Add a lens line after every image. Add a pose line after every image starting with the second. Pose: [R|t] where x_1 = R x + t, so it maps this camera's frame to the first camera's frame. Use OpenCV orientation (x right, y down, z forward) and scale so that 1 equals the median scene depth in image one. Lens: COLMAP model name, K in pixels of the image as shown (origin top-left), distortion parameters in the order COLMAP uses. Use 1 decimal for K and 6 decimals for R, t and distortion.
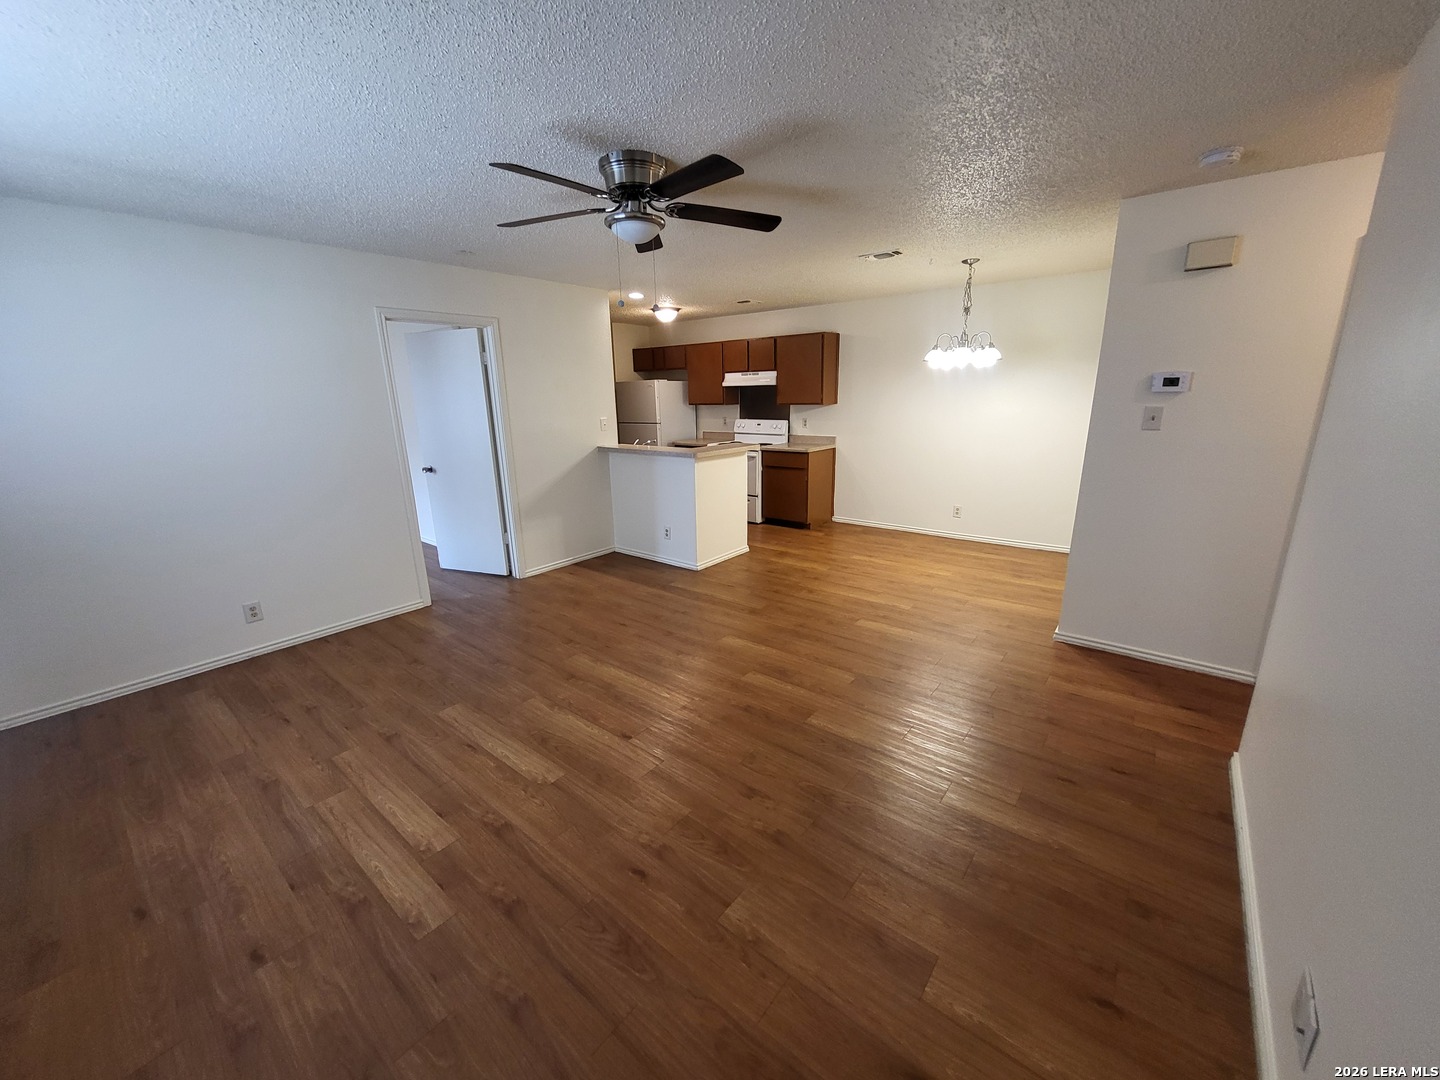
lens RADIAL K [[556.5, 0, 710.4], [0, 556.5, 542.6], [0, 0, 1]] dist [-0.000172, 0.000180]
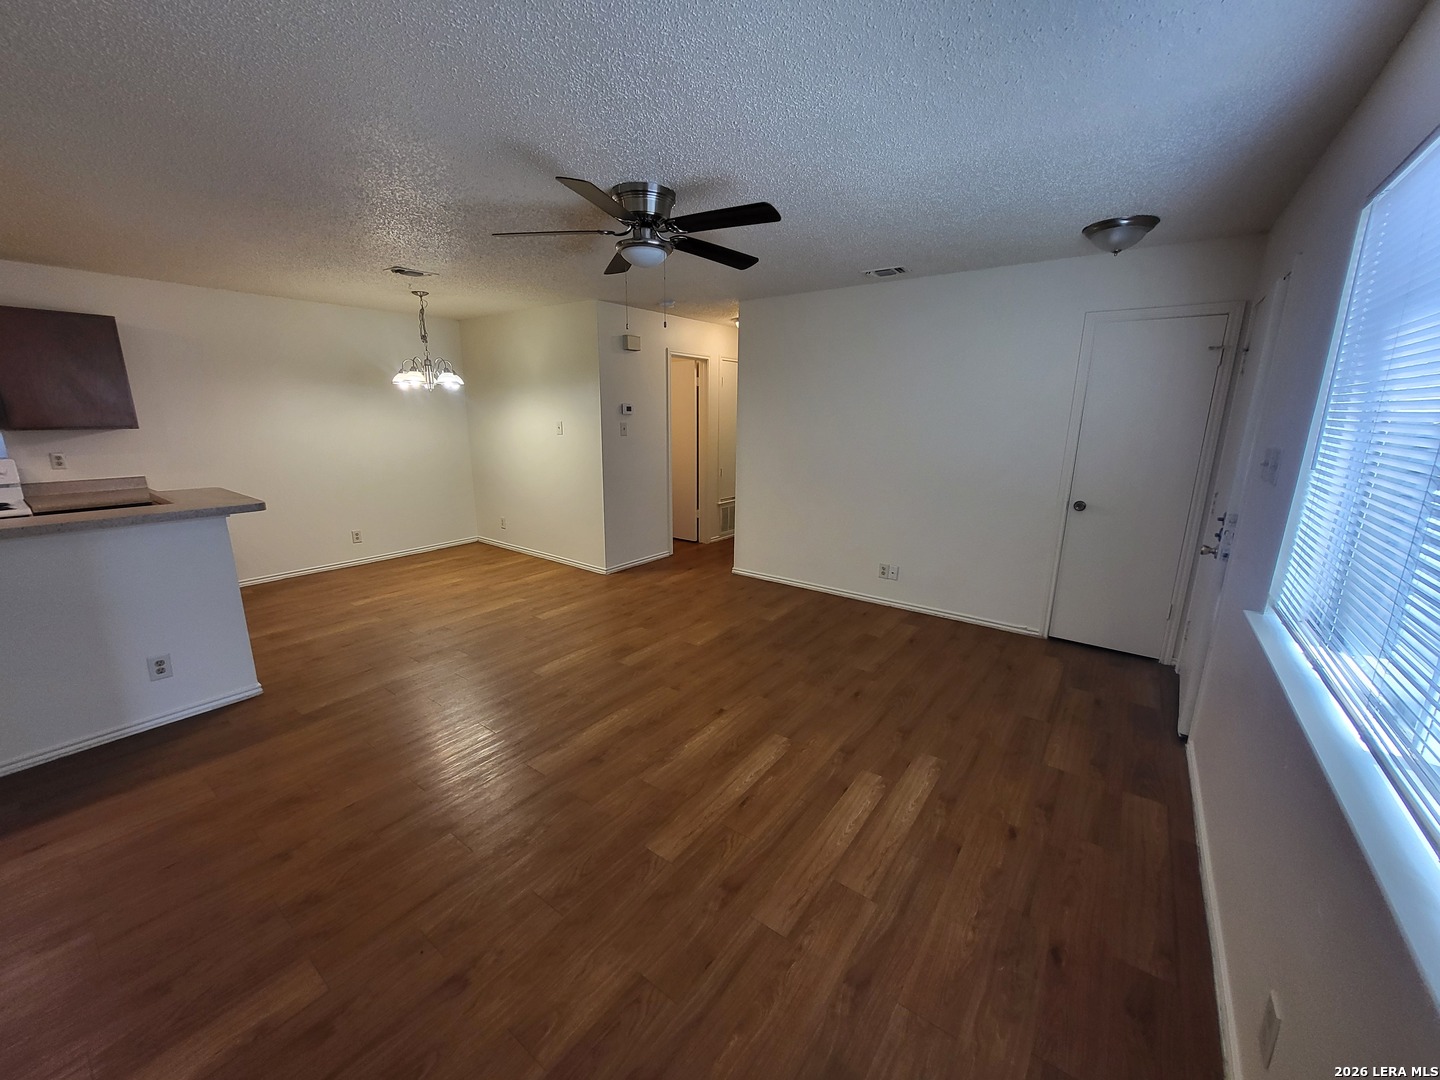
lens RADIAL K [[556.5, 0, 710.4], [0, 556.5, 542.6], [0, 0, 1]] dist [-0.000172, 0.000180]
pose [[-0.034896, -0.210541, 0.976962, -0.753405], [0.254795, 0.943379, 0.212405, -0.138826], [-0.966365, 0.256337, 0.020724, 0.581570]]
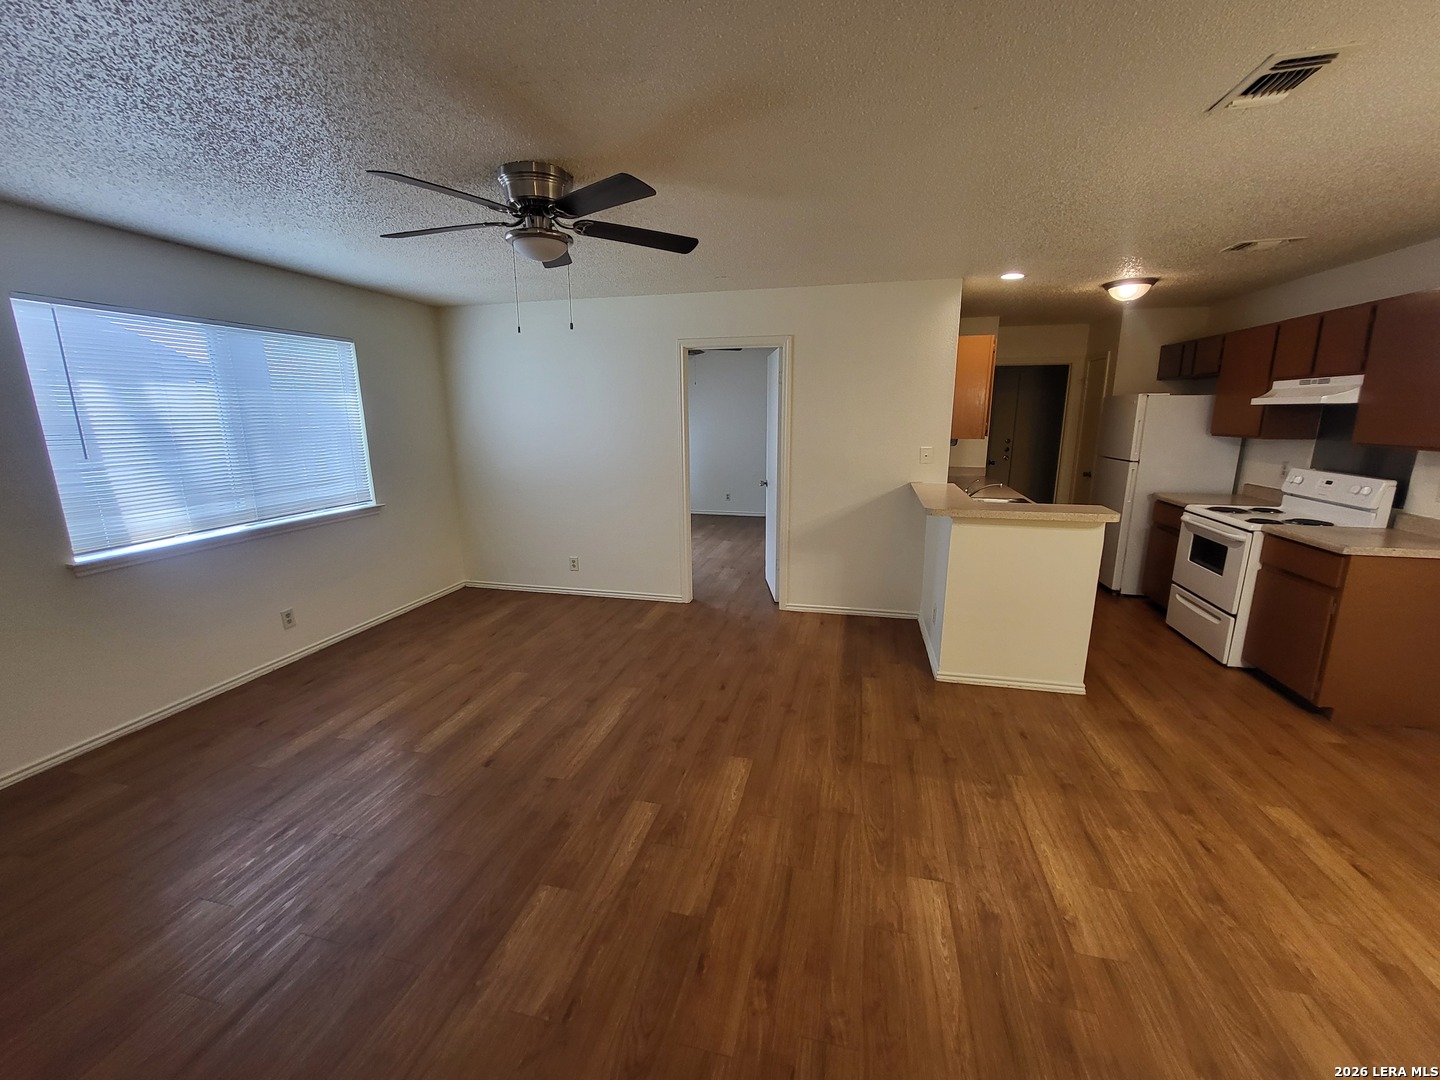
lens RADIAL K [[601.1, 0, 723.8], [0, 601.1, 538.4], [0, 0, 1]] dist [0.001466, 0.000100]
pose [[0.435656, 0.205012, -0.876455, 0.575191], [-0.236743, 0.965532, 0.108171, -0.165053], [0.868422, 0.160369, 0.469175, 0.508749]]
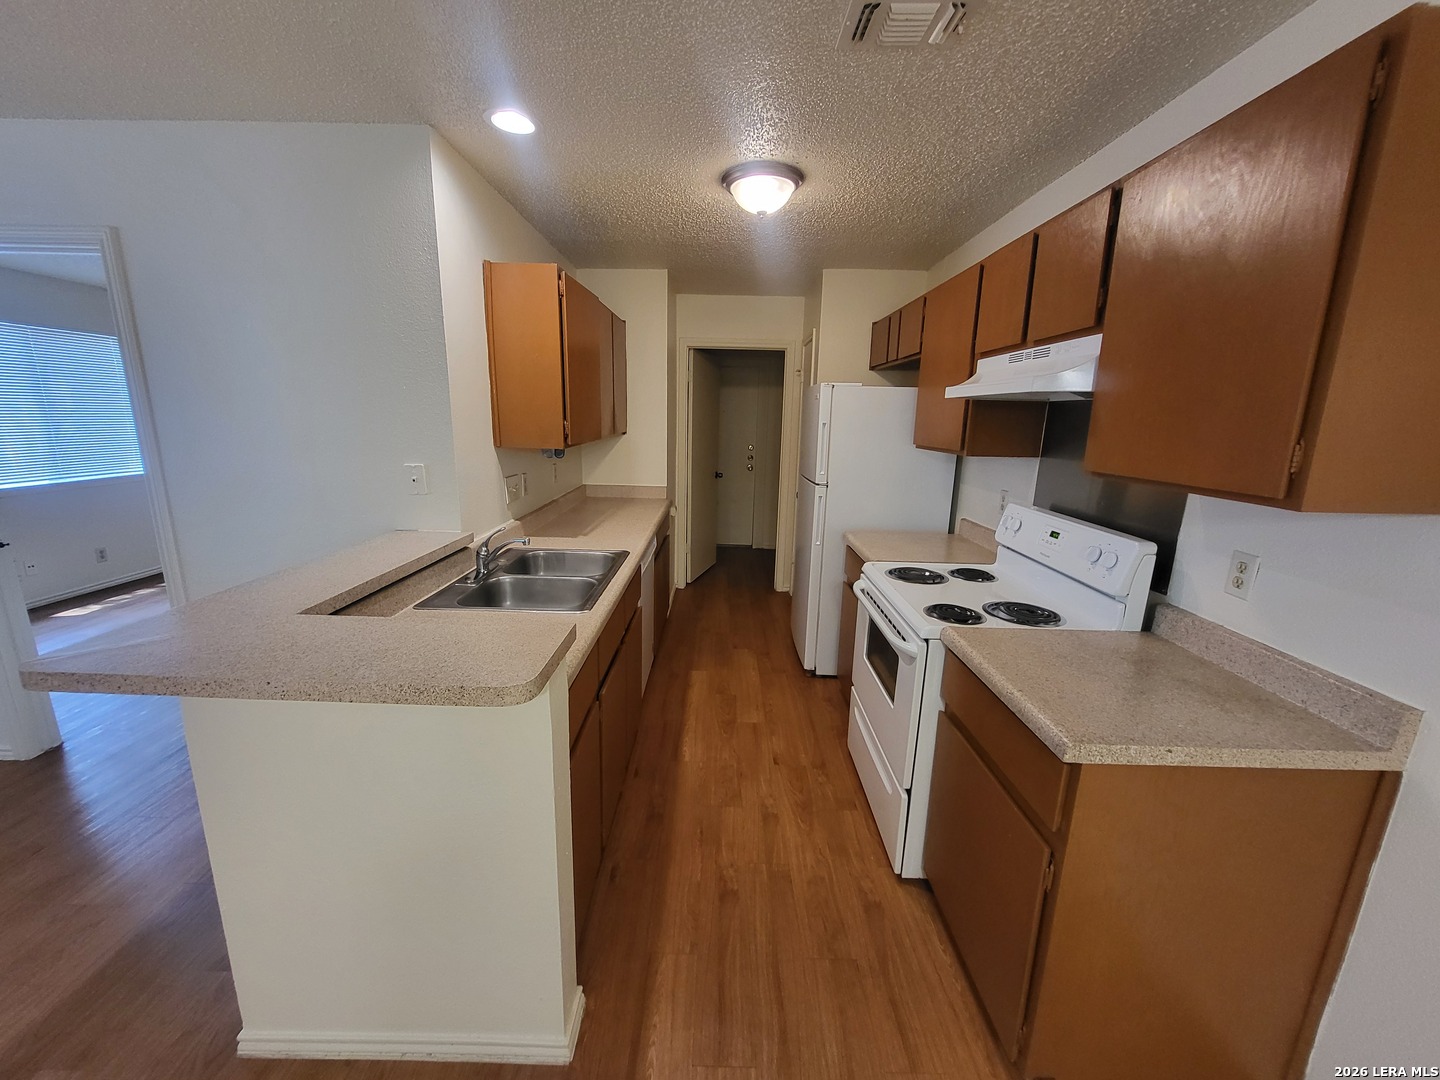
lens RADIAL K [[572.5, 0, 720.0], [0, 572.5, 540.0], [0, 0, 1]] dist [0.000823, -0.000041]
pose [[0.624717, 0.199637, -0.754900, 0.348971], [-0.235510, 0.969918, 0.061603, -0.326017], [0.744489, 0.139302, 0.652940, 1.190775]]
